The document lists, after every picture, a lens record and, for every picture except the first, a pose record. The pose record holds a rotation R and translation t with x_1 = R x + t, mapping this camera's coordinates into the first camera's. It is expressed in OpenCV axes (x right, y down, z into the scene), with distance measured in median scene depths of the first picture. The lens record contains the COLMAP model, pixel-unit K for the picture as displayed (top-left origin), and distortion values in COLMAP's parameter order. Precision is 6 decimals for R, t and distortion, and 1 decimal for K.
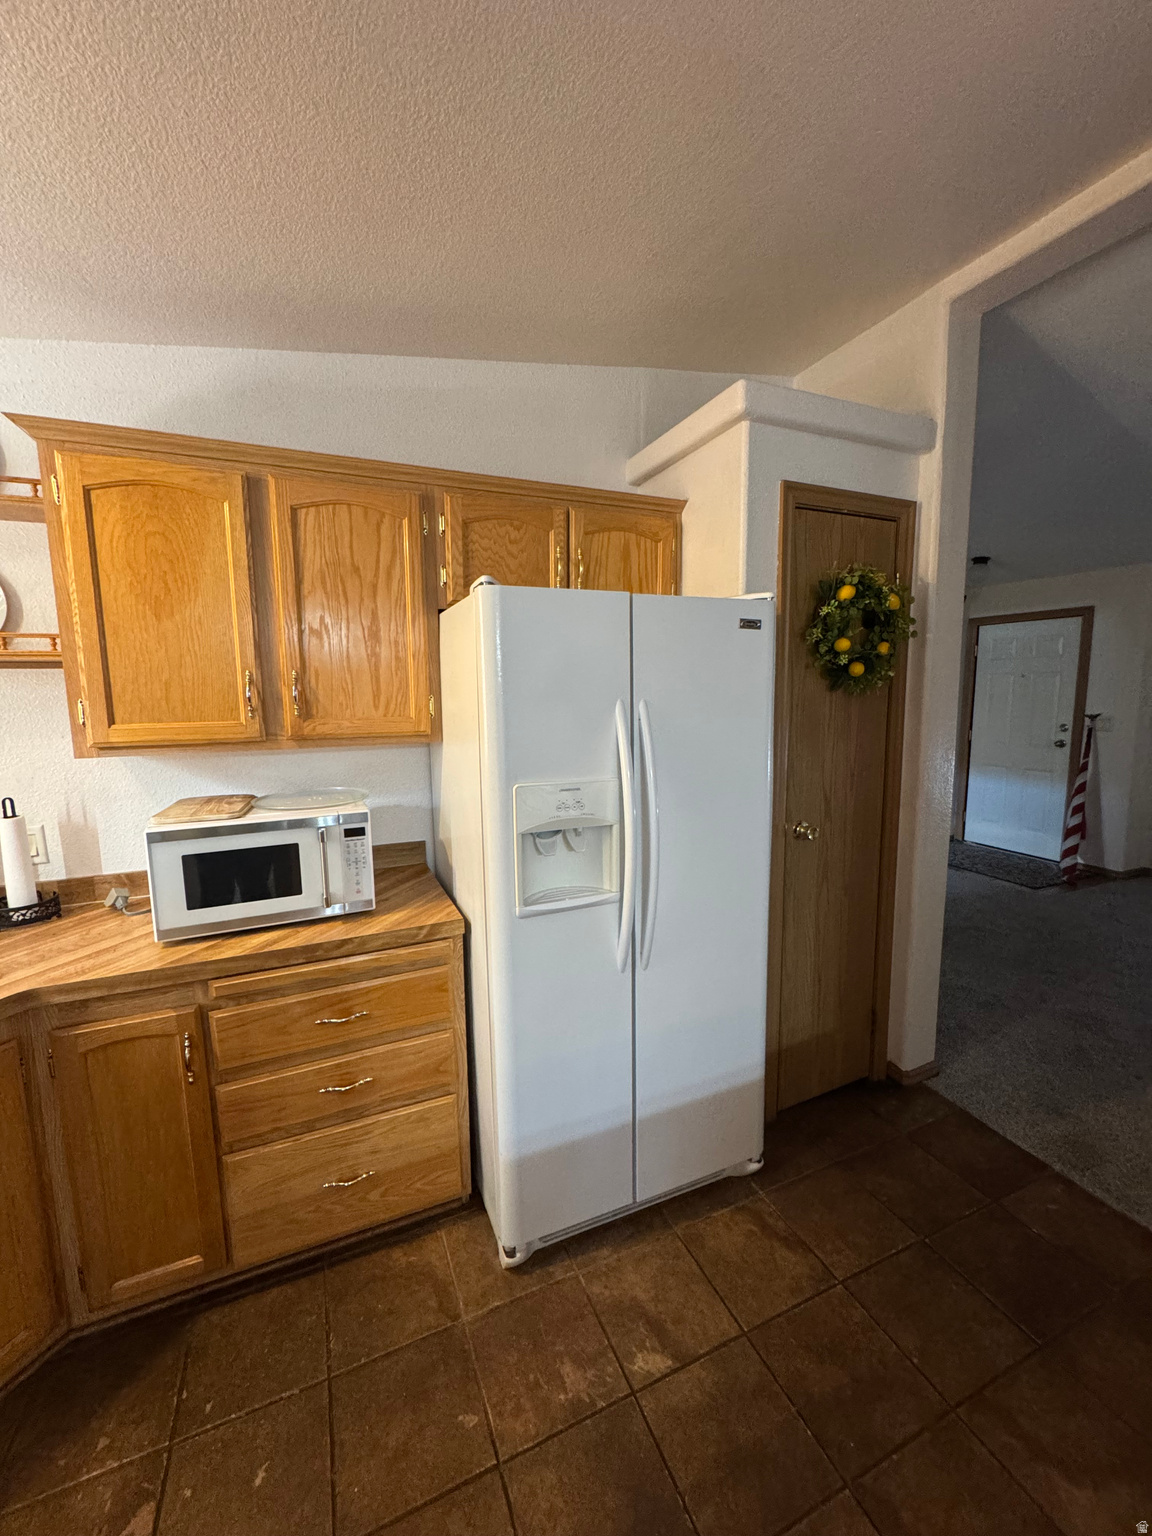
lens RADIAL K [[613.0, 0, 576.1], [0, 613.0, 766.9], [0, 0, 1]] dist [-0.004114, 0.000611]
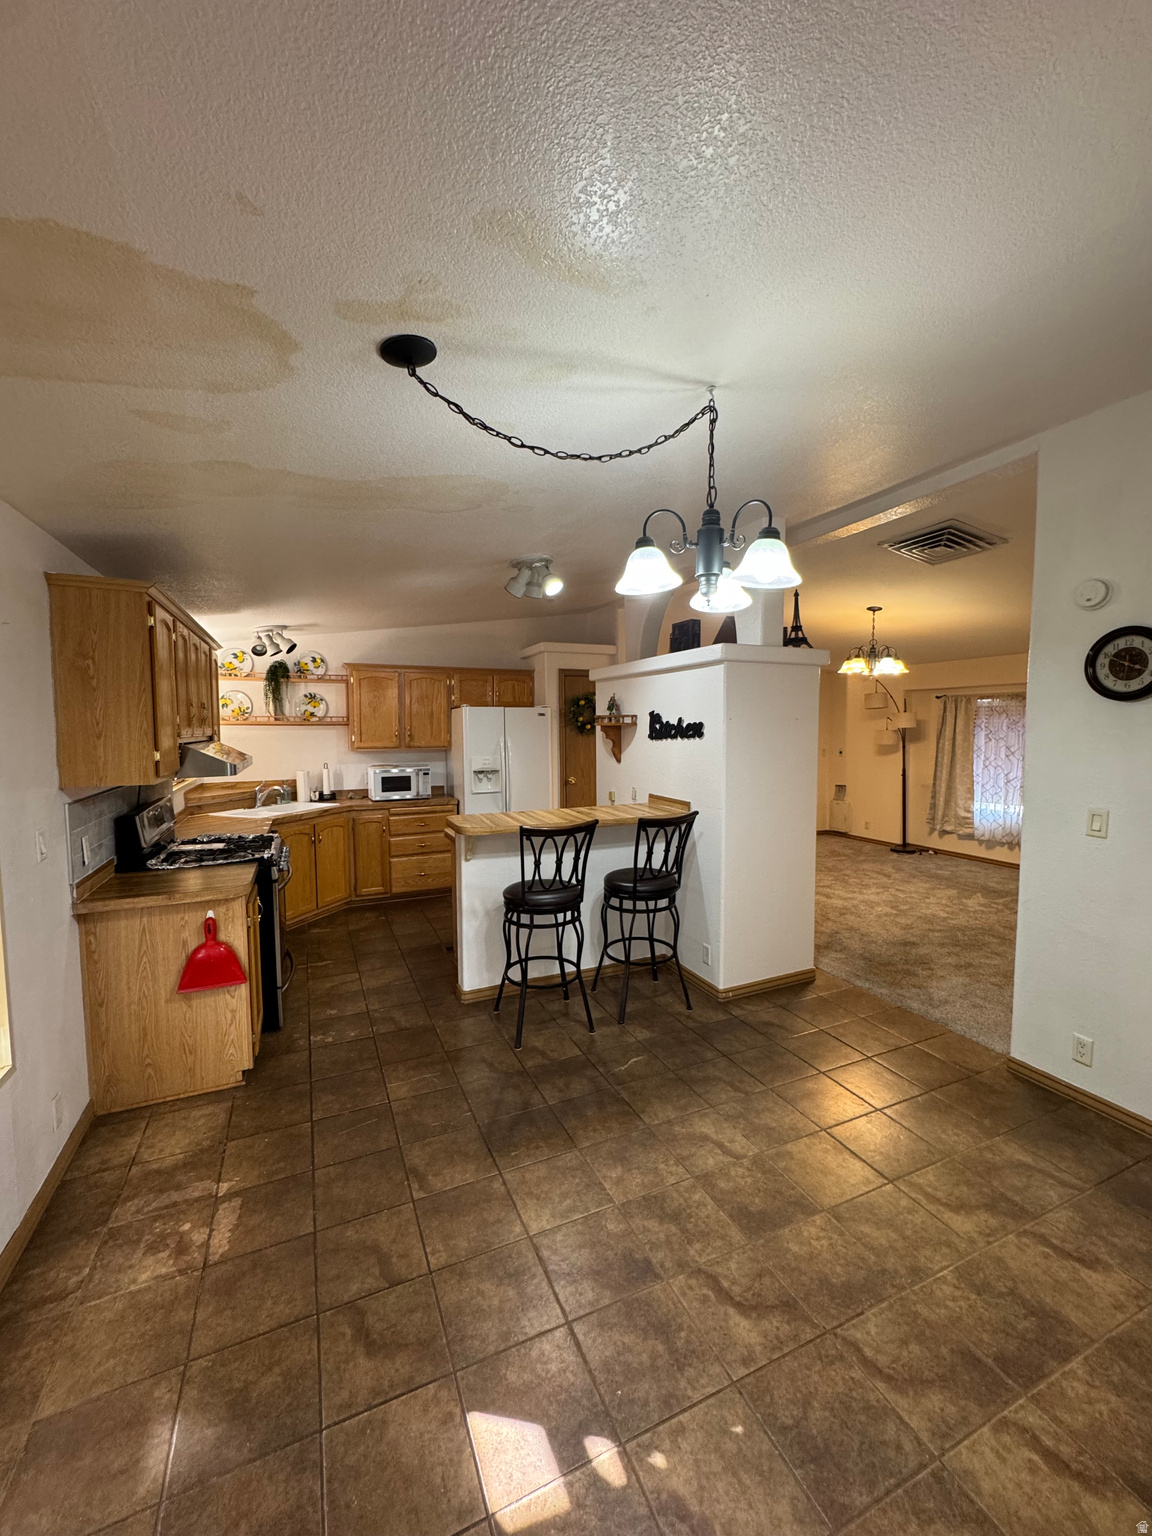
lens RADIAL K [[613.0, 0, 576.1], [0, 613.0, 766.9], [0, 0, 1]] dist [-0.004114, 0.000611]
pose [[0.999945, 0.005536, 0.008885, 0.476489], [-0.004937, 0.997798, -0.066143, 0.308598], [-0.009232, 0.066096, 0.997771, -2.590373]]
